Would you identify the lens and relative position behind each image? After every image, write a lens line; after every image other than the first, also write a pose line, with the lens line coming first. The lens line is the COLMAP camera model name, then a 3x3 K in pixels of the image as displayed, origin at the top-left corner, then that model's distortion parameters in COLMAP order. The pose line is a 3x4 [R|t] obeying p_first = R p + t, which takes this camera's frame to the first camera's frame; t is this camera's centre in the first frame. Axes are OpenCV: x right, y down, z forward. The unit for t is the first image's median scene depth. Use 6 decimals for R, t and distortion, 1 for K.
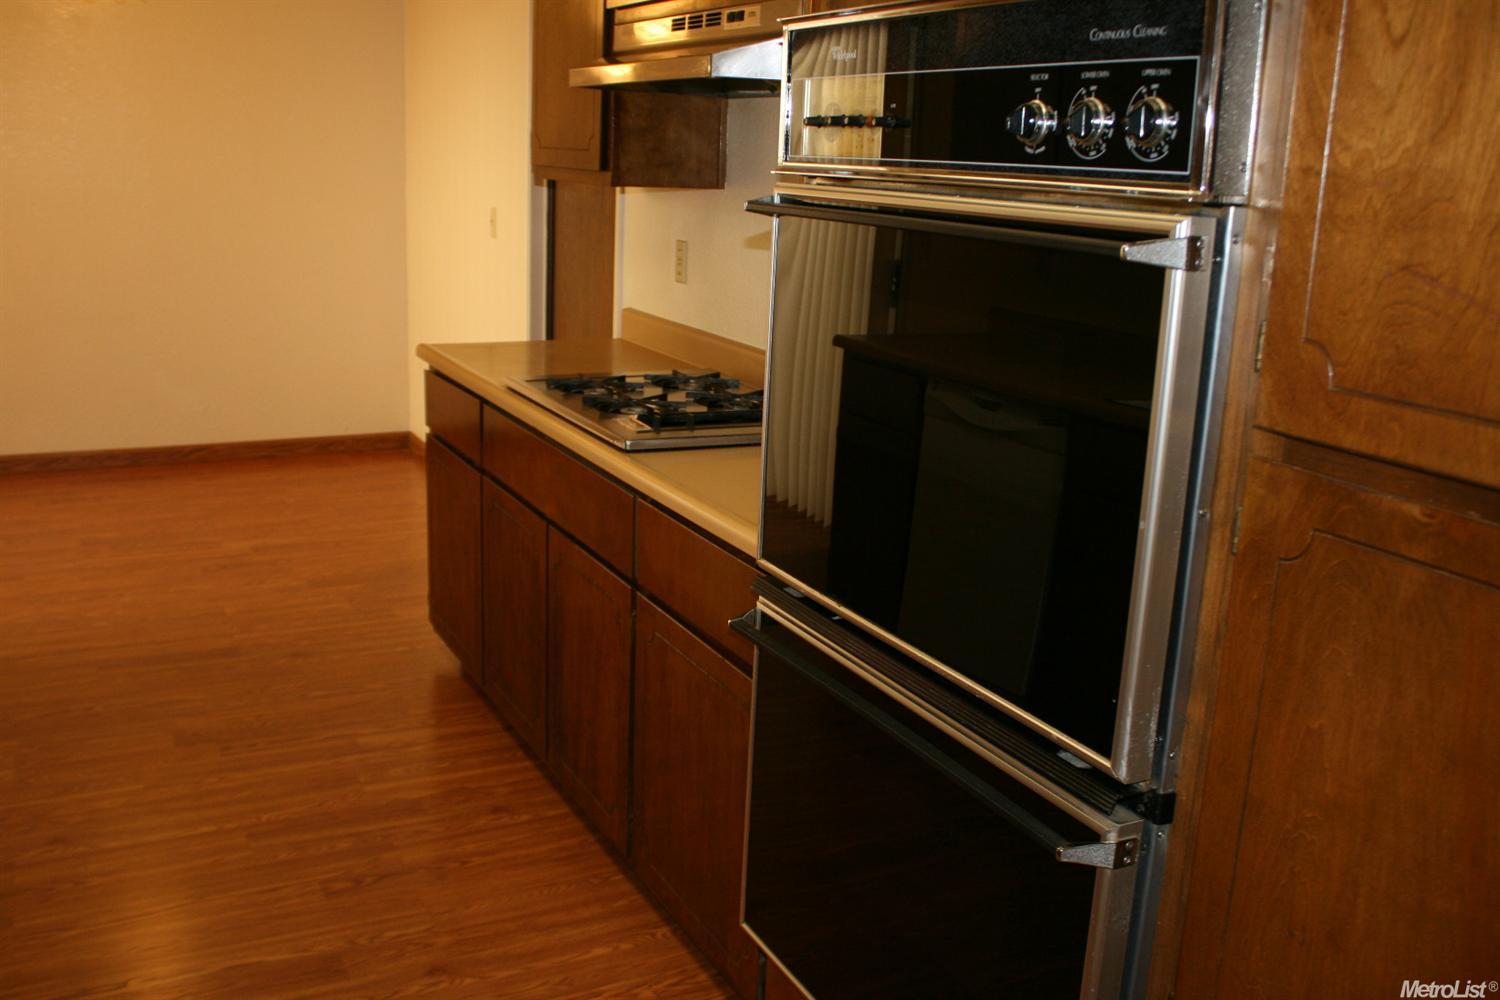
lens RADIAL K [[1390.9, 0, 750.0], [0, 1390.9, 500.0], [0, 0, 1]] dist [-0.159820, 0.164300]
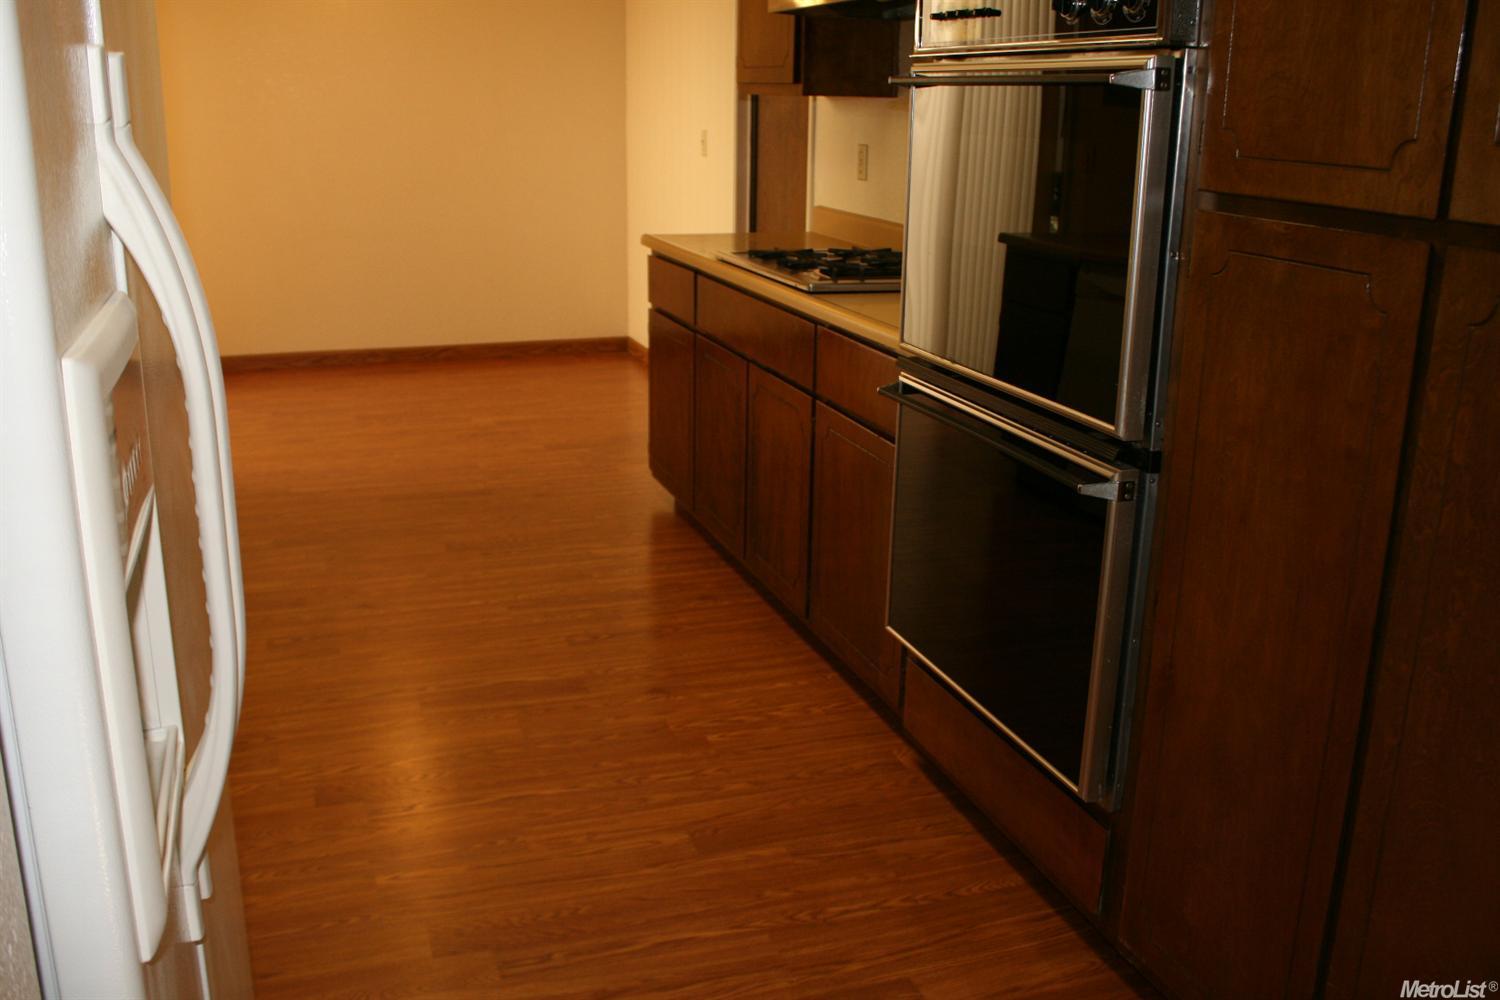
lens RADIAL K [[1390.9, 0, 750.0], [0, 1390.9, 500.0], [0, 0, 1]] dist [-0.159820, 0.164300]
pose [[0.989251, 0.016677, -0.145271, 0.038777], [-0.011927, 0.999367, 0.033507, 0.098260], [0.145738, -0.031415, 0.988824, -0.236849]]
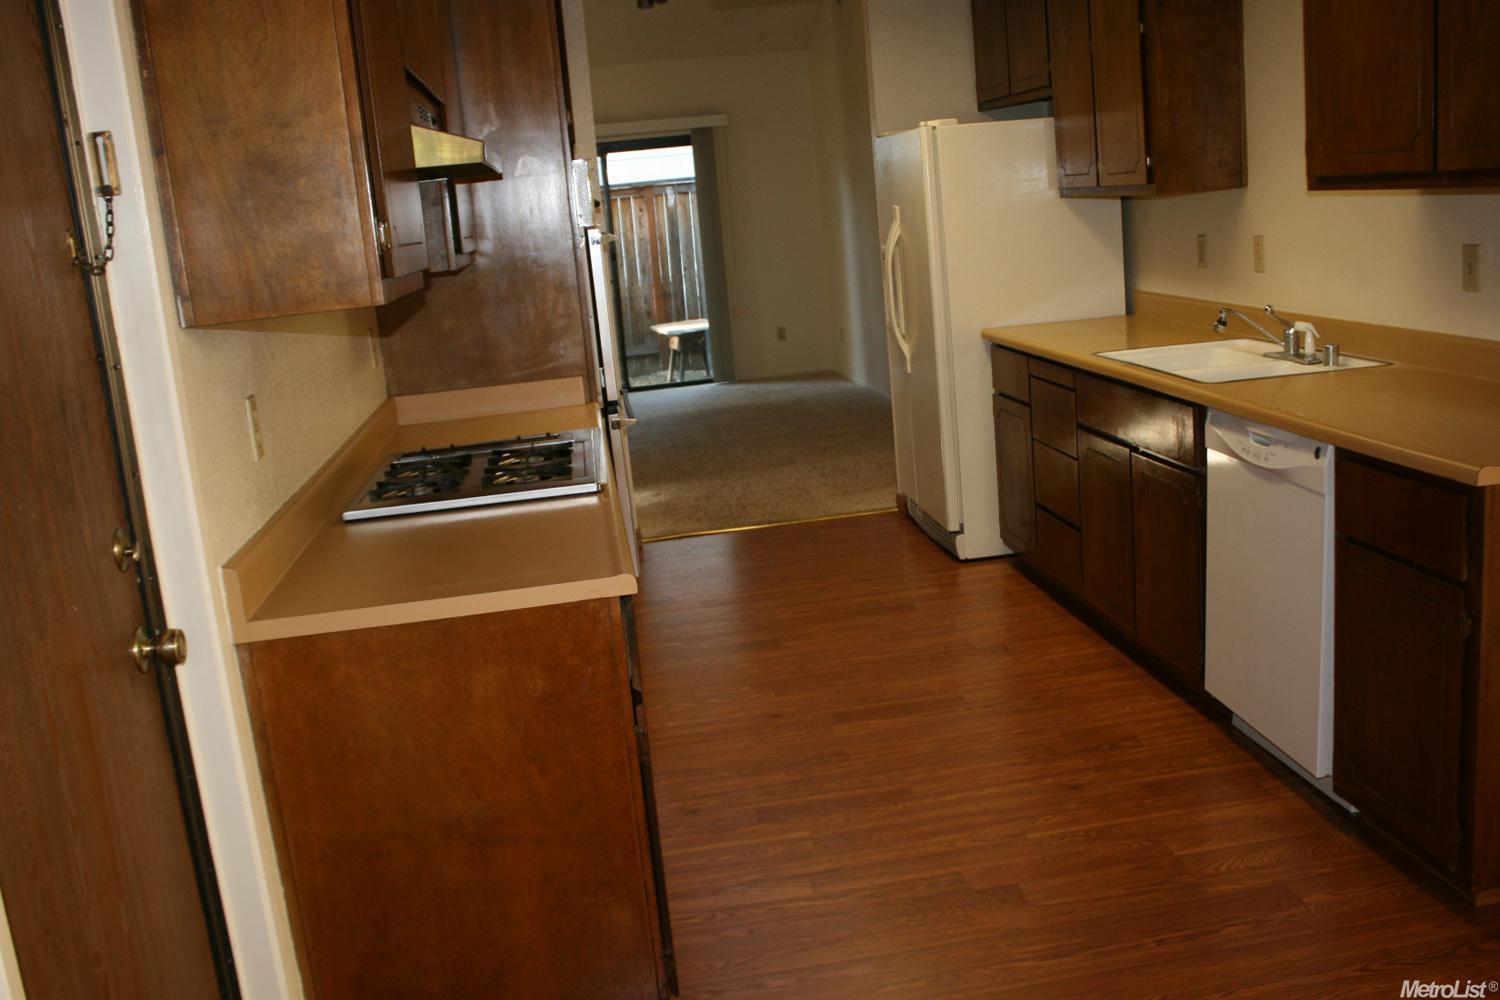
lens RADIAL K [[1390.9, 0, 750.0], [0, 1390.9, 500.0], [0, 0, 1]] dist [-0.159820, 0.164300]
pose [[-0.940278, -0.024370, 0.339534, -0.614958], [0.138263, 0.884112, 0.446350, -0.497640], [-0.311064, 0.466638, -0.827942, 1.843009]]
